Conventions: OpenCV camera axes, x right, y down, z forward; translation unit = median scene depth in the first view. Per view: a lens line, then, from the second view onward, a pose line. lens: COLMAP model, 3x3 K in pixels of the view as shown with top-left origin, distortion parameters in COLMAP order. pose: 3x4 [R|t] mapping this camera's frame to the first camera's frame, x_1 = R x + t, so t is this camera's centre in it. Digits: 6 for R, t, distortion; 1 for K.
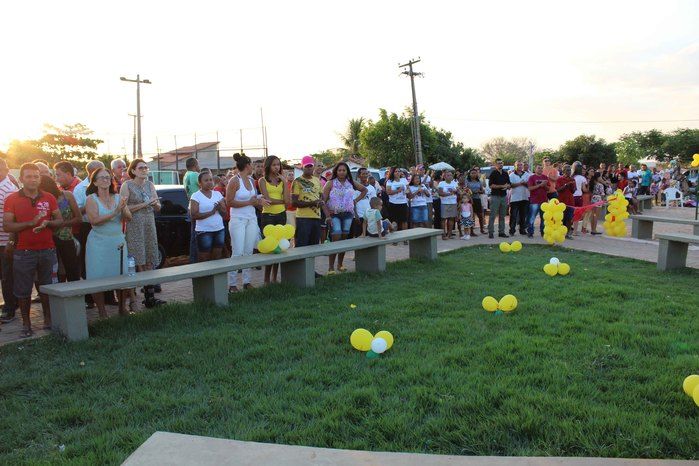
lens RADIAL K [[580.4, 0, 349.5], [0, 580.4, 233.0], [0, 0, 1]] dist [-0.169601, 0.156806]
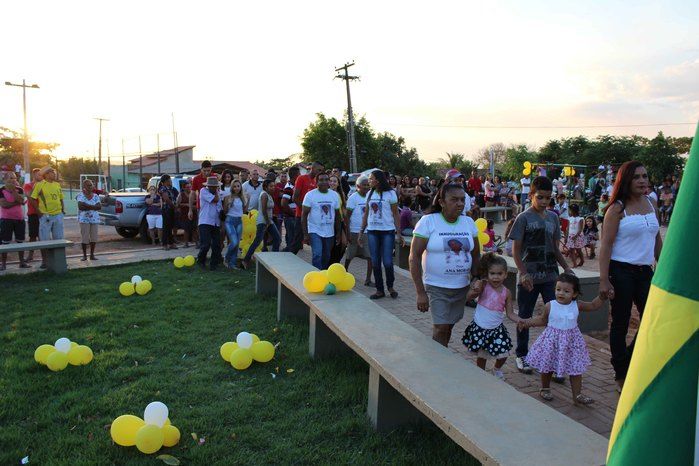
lens RADIAL K [[580.4, 0, 349.5], [0, 580.4, 233.0], [0, 0, 1]] dist [-0.169601, 0.156806]
pose [[0.998668, 0.016229, -0.048984, 0.206550], [-0.016630, 0.999831, -0.007786, -0.006445], [0.048849, 0.008590, 0.998769, 0.030128]]
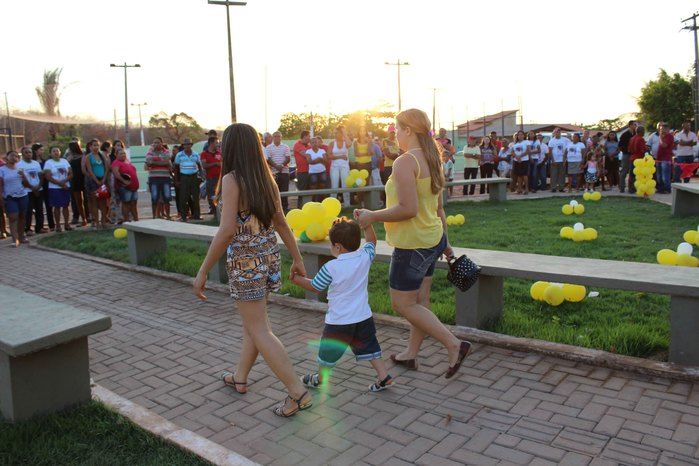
lens RADIAL K [[580.4, 0, 349.5], [0, 580.4, 233.0], [0, 0, 1]] dist [-0.169601, 0.156806]
pose [[0.842936, 0.058664, -0.534805, 0.169456], [-0.028974, 0.997545, 0.063756, 0.013971], [0.537233, -0.038247, 0.842566, -0.081728]]
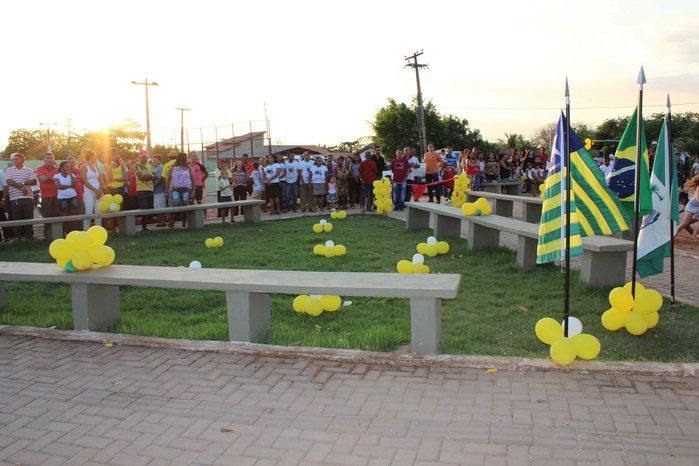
lens RADIAL K [[580.4, 0, 349.5], [0, 580.4, 233.0], [0, 0, 1]] dist [-0.169601, 0.156806]
pose [[0.990208, 0.006462, -0.139447, 0.169712], [-0.003458, 0.999757, 0.021776, 0.012764], [0.139554, -0.021080, 0.989990, -0.094604]]
